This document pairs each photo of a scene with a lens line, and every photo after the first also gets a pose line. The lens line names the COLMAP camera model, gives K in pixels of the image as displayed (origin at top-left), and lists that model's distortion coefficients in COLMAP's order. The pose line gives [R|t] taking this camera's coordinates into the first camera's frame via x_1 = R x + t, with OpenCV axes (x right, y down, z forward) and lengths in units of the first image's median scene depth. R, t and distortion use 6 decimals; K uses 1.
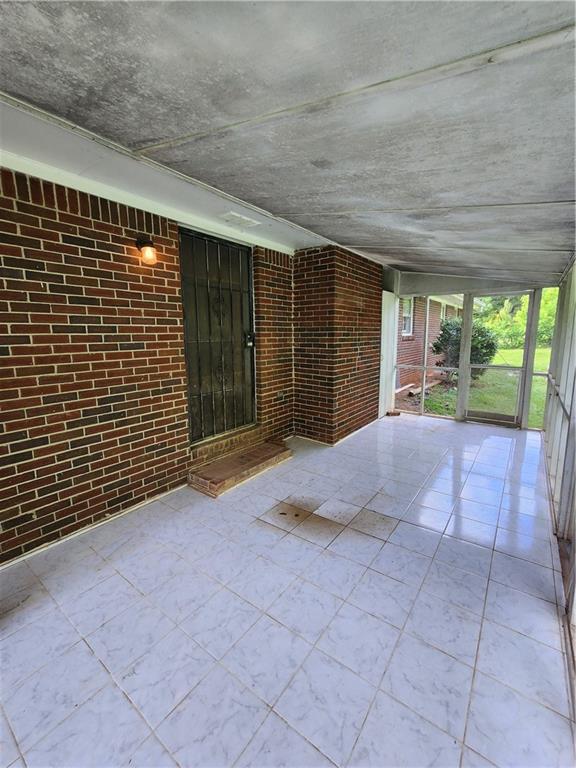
lens RADIAL K [[317.8, 0, 294.8], [0, 317.8, 382.7], [0, 0, 1]] dist [0.000071, -0.001596]
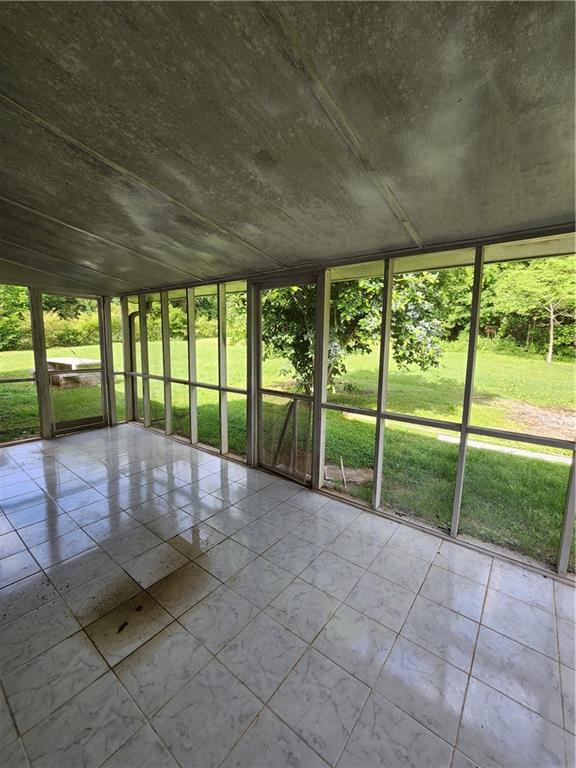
lens RADIAL K [[317.8, 0, 293.8], [0, 317.8, 383.3], [0, 0, 1]] dist [0.000071, -0.001596]
pose [[0.016091, -0.126738, 0.991806, -0.772476], [0.133269, 0.983356, 0.123496, -0.107007], [-0.990949, 0.130190, 0.032714, 0.792984]]
